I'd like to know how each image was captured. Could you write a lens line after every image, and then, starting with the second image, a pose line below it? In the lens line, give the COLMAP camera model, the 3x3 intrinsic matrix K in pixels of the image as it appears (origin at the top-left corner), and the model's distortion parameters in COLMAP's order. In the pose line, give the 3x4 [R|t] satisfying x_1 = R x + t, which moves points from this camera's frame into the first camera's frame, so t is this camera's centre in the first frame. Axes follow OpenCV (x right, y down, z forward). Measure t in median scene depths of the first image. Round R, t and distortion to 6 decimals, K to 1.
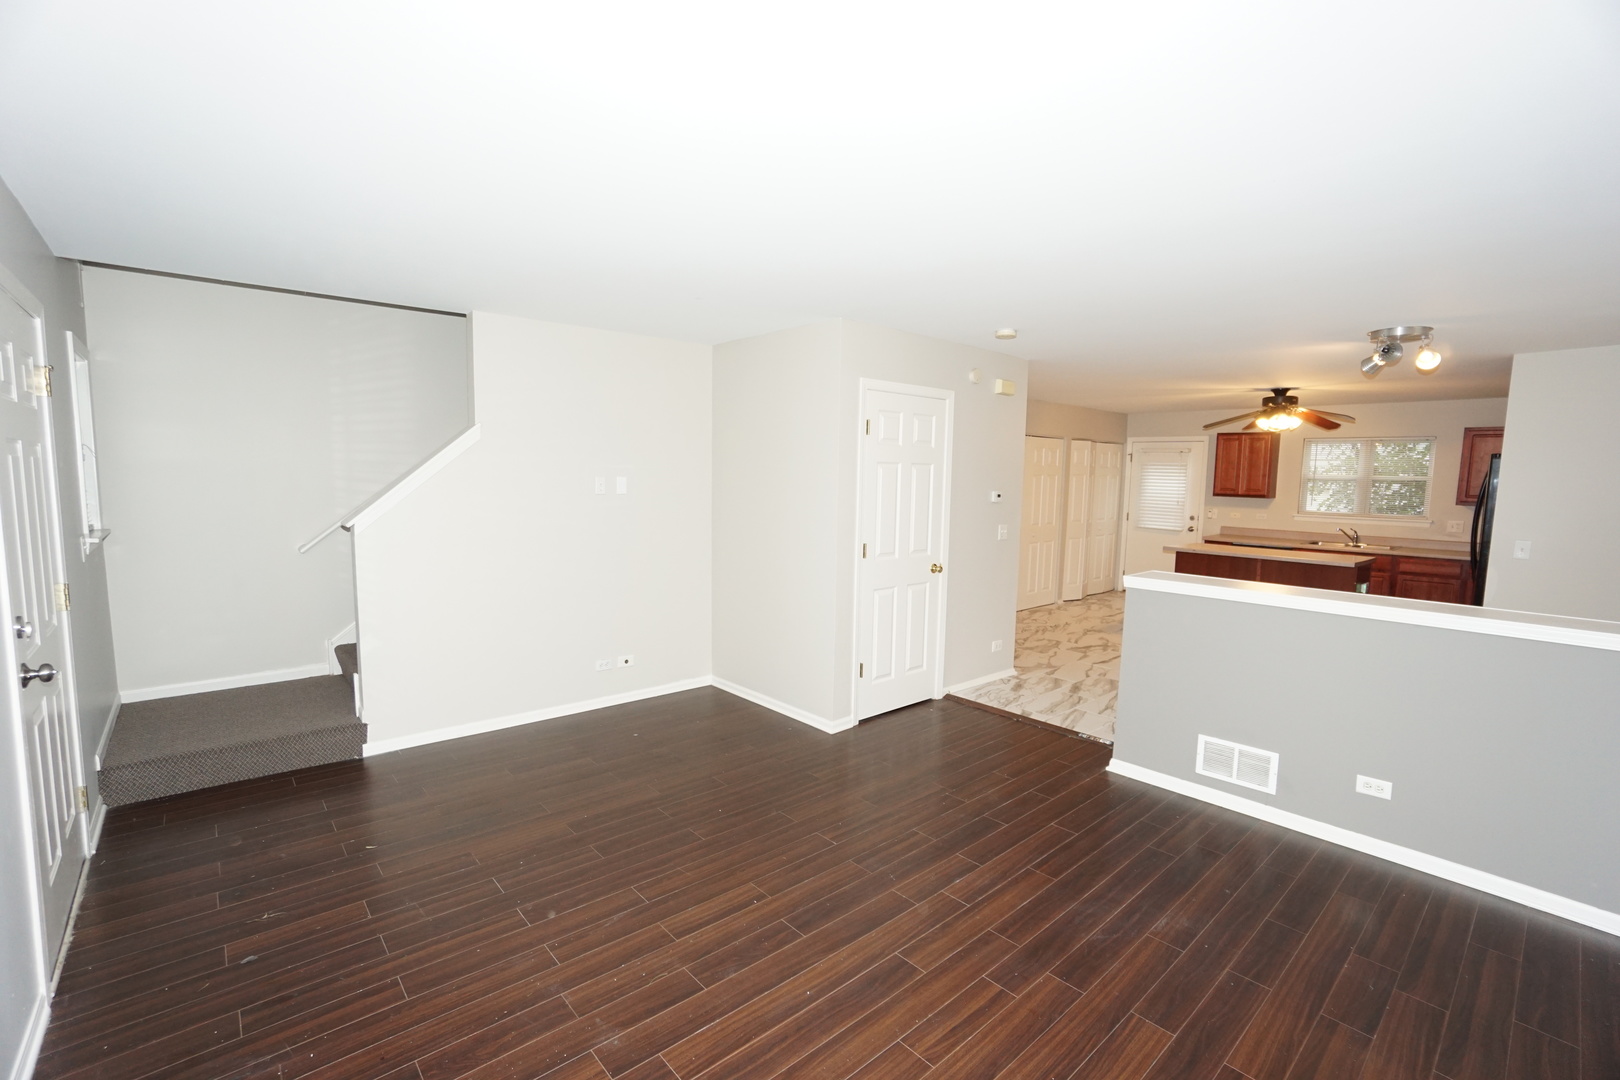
lens RADIAL K [[708.8, 0, 796.4], [0, 708.8, 548.5], [0, 0, 1]] dist [-0.039588, 0.000742]
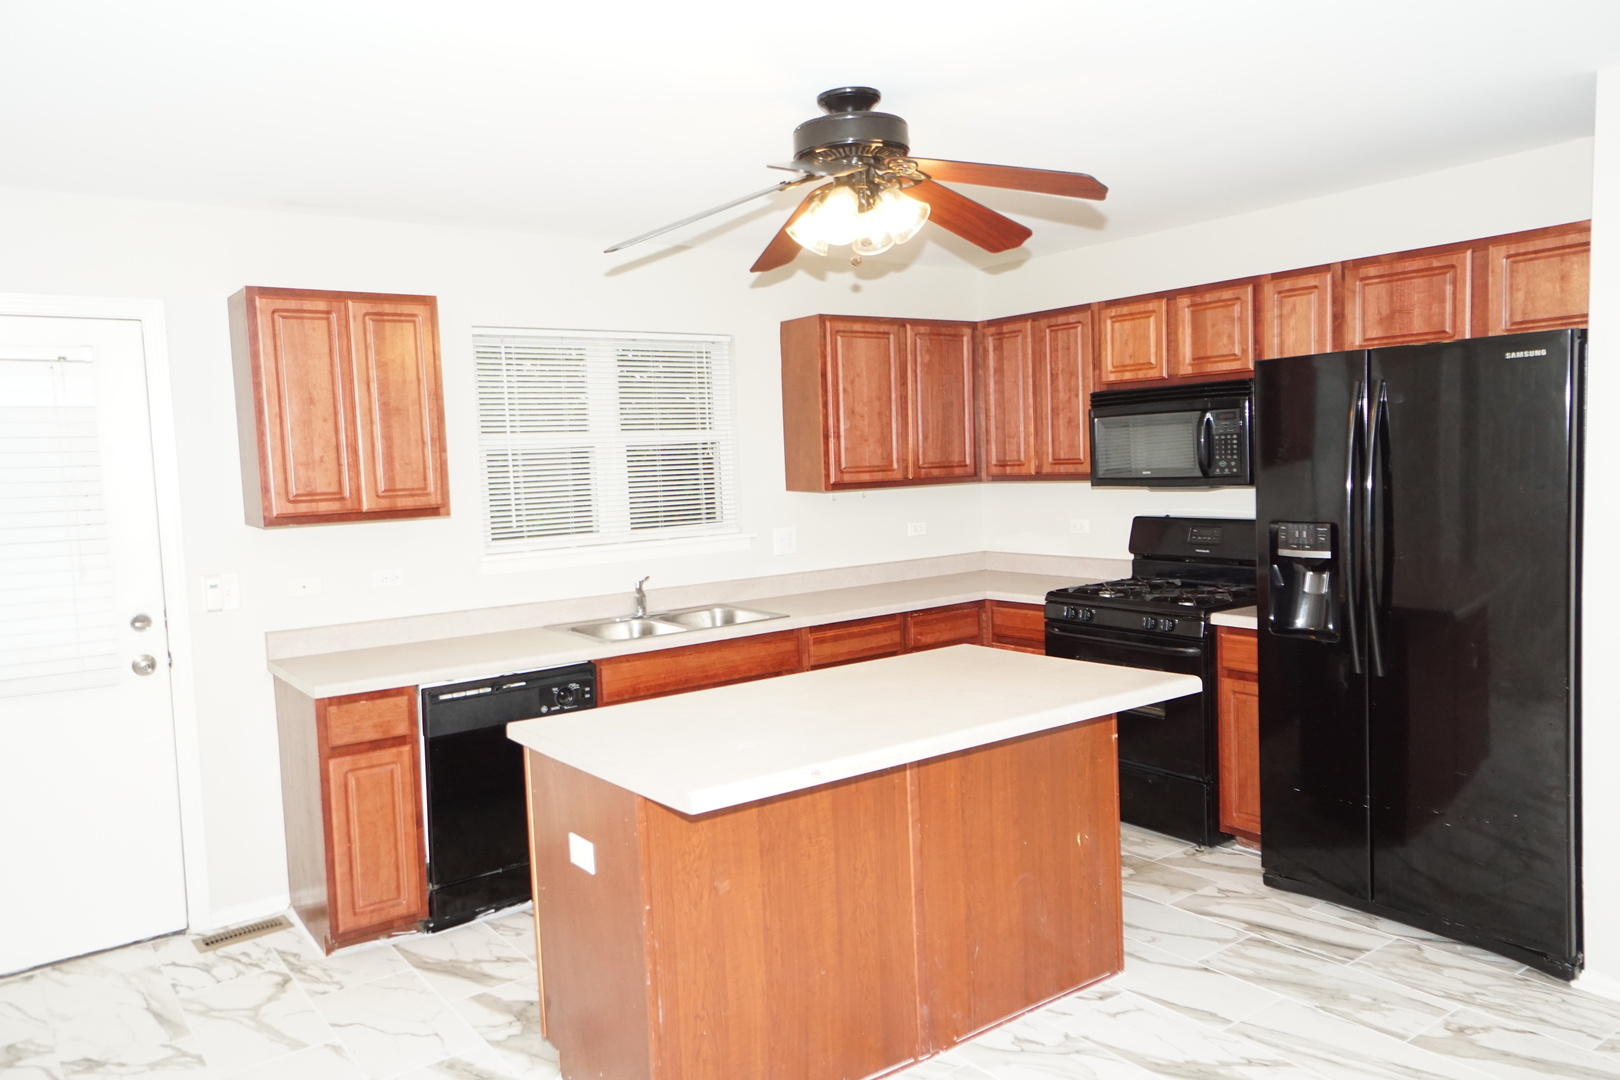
lens RADIAL K [[1168.8, 0, 810.0], [0, 1168.8, 540.0], [0, 0, 1]] dist [-0.002685, -0.001606]
pose [[0.089781, -0.089686, 0.991915, 0.409159], [0.145589, 0.986421, 0.076011, -0.164918], [-0.985263, 0.137588, 0.101619, 1.700243]]
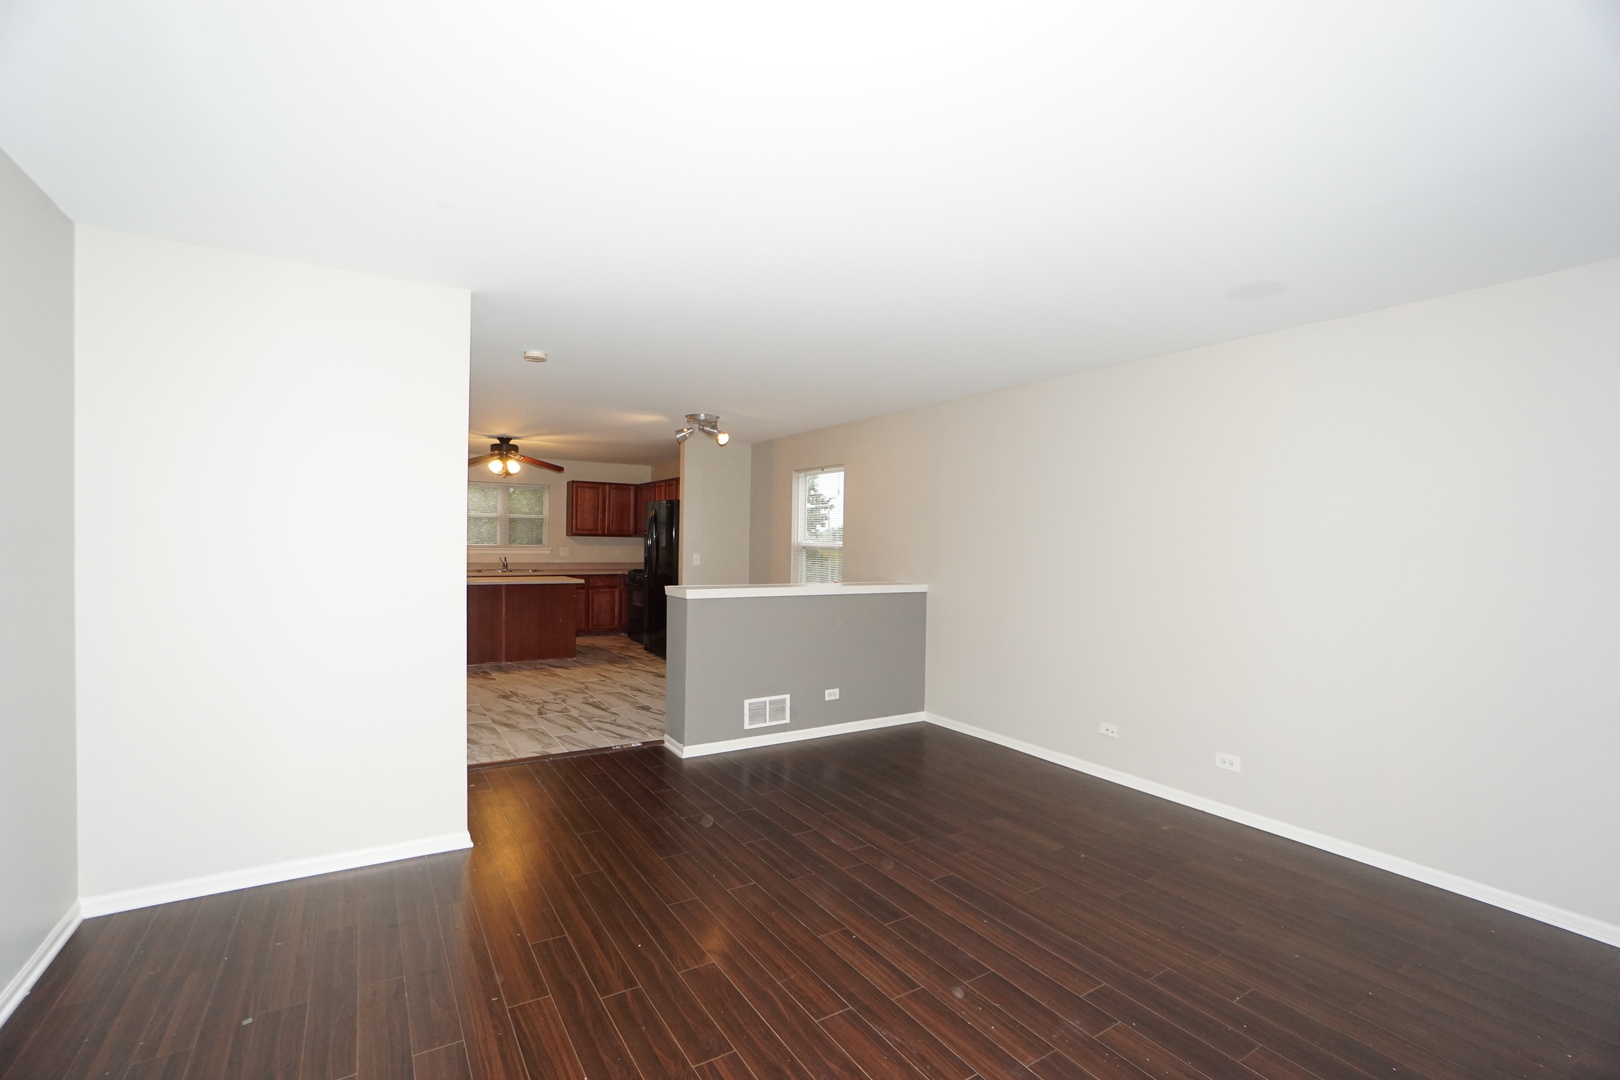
lens RADIAL K [[708.8, 0, 796.4], [0, 708.8, 548.5], [0, 0, 1]] dist [-0.039588, 0.000742]
pose [[0.167230, -0.025005, 0.985601, -0.656539], [0.086125, 0.996227, 0.010662, -0.026237], [-0.982149, 0.083102, 0.168753, 0.574373]]
